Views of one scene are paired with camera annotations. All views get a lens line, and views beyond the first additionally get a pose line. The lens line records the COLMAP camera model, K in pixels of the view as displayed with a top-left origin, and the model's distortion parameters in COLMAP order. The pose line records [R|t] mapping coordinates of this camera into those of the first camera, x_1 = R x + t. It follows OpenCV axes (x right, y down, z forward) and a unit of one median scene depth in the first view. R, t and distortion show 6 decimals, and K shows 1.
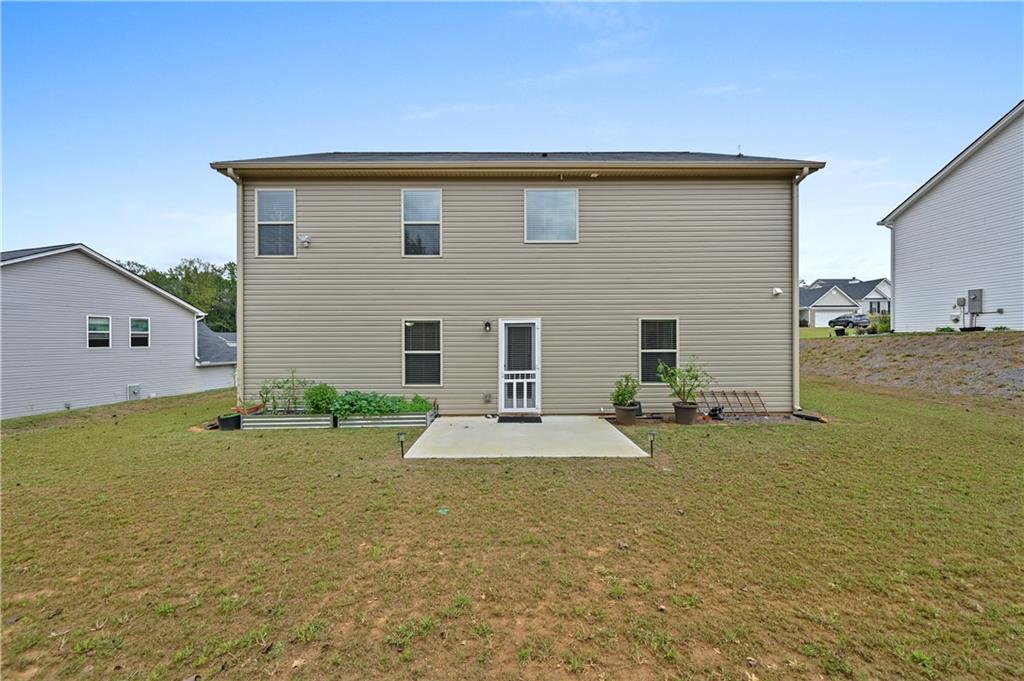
lens RADIAL K [[314.1, 0, 511.8], [0, 314.1, 341.0], [0, 0, 1]] dist [0.001437, 0.000060]
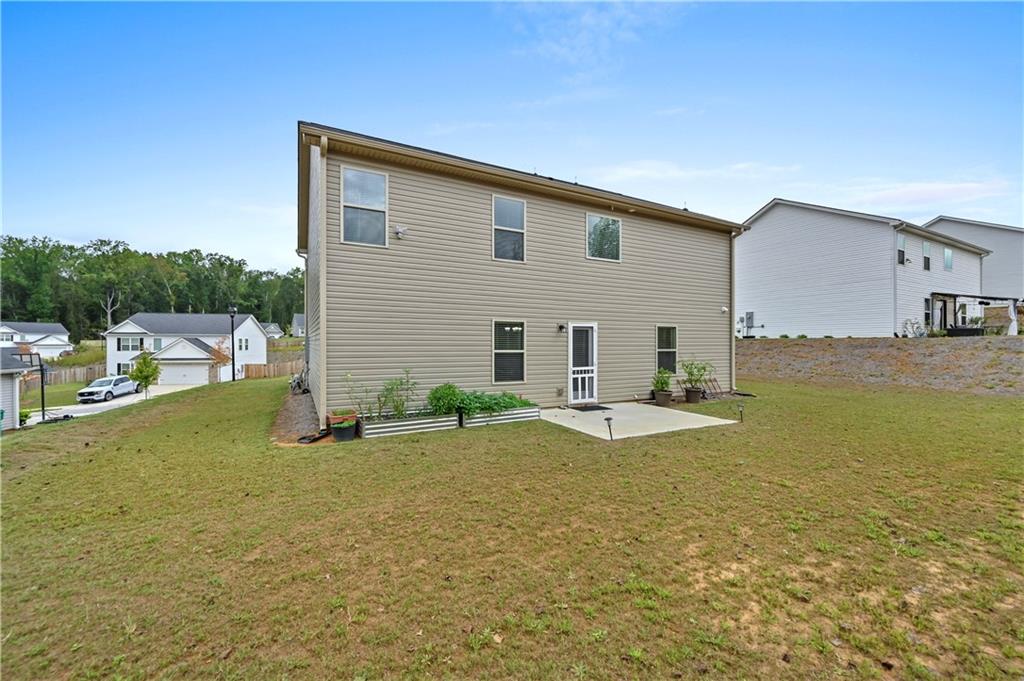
lens RADIAL K [[314.1, 0, 499.8], [0, 314.1, 340.4], [0, 0, 1]] dist [0.001437, 0.000060]
pose [[0.928985, 0.011619, 0.369935, -0.697250], [-0.009172, 0.999923, -0.008374, 0.007712], [-0.370004, 0.004387, 0.929020, 0.027339]]
